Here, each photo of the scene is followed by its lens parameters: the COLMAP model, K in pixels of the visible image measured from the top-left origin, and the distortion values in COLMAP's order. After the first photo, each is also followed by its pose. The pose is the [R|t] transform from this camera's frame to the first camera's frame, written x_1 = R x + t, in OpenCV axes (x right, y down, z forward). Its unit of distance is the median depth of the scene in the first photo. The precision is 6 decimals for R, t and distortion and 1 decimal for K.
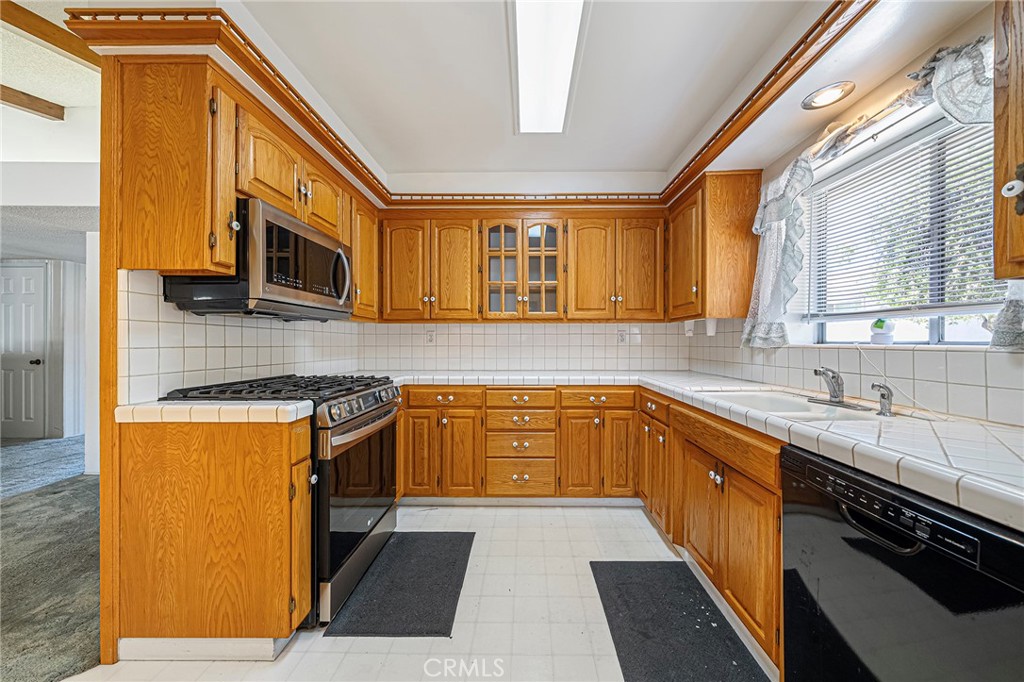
lens RADIAL K [[354.6, 0, 534.6], [0, 354.6, 344.3], [0, 0, 1]] dist [-0.004871, 0.000391]
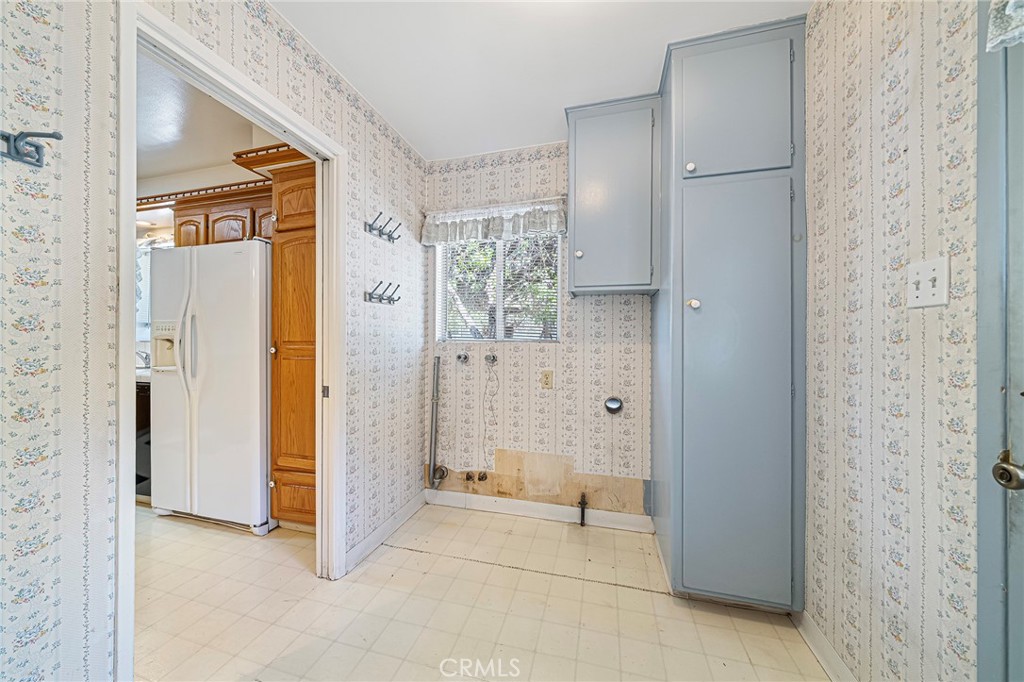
lens RADIAL K [[354.6, 0, 511.3], [0, 354.6, 339.5], [0, 0, 1]] dist [-0.004871, 0.000391]
pose [[0.253318, 0.001287, 0.967382, -0.516562], [0.003013, 0.999993, -0.002119, 0.007044], [-0.967378, 0.003452, 0.253312, -1.317311]]
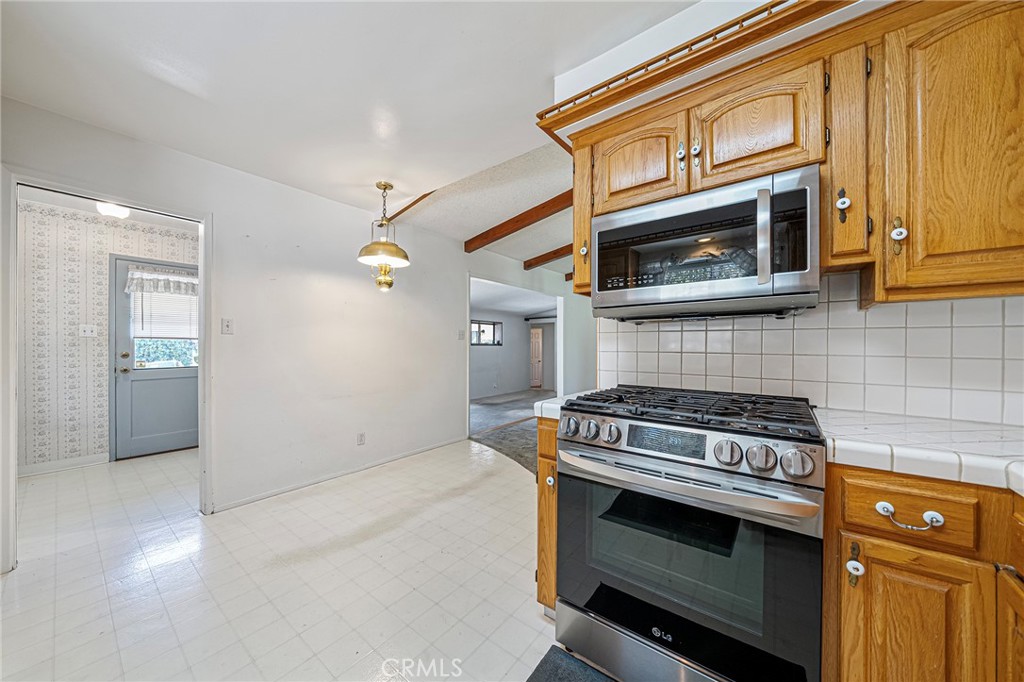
lens RADIAL K [[354.6, 0, 511.3], [0, 354.6, 343.3], [0, 0, 1]] dist [-0.004871, 0.000391]
pose [[-0.608270, -0.002098, -0.793727, 0.147937], [-0.000098, 0.999997, -0.002569, -0.009586], [0.793730, -0.001485, -0.608268, 0.866430]]
